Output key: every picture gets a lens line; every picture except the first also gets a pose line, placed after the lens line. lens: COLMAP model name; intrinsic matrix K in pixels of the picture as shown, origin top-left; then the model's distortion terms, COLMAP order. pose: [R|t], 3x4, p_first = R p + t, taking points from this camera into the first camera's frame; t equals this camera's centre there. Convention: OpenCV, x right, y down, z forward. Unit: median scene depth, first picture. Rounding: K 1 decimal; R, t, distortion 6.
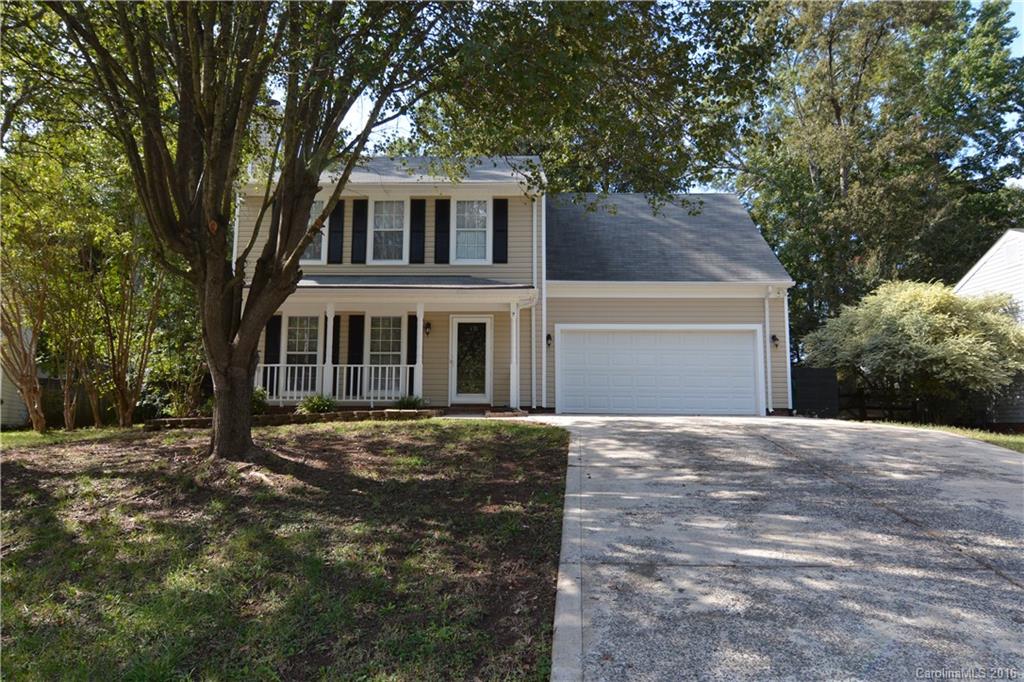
lens RADIAL K [[636.5, 0, 505.5], [0, 636.5, 344.6], [0, 0, 1]] dist [0.004280, -0.030025]
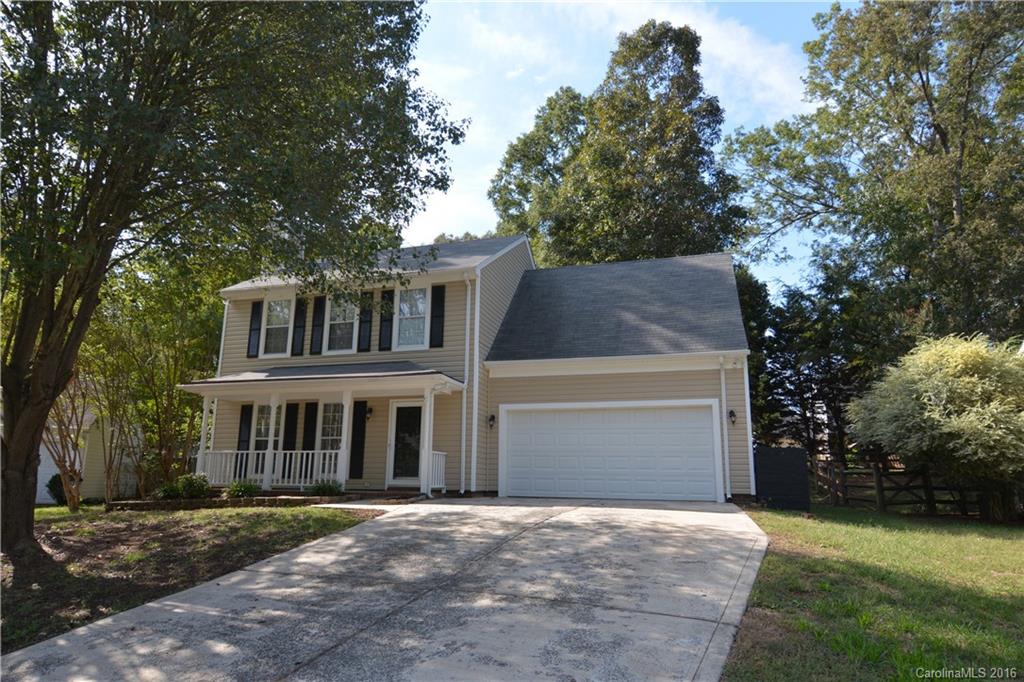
lens RADIAL K [[636.5, 0, 505.5], [0, 636.5, 344.6], [0, 0, 1]] dist [0.004280, -0.030025]
pose [[0.963007, -0.055543, -0.263690, 0.365976], [0.024656, 0.992584, -0.119031, -0.007906], [0.268346, 0.108127, 0.957235, 0.049340]]
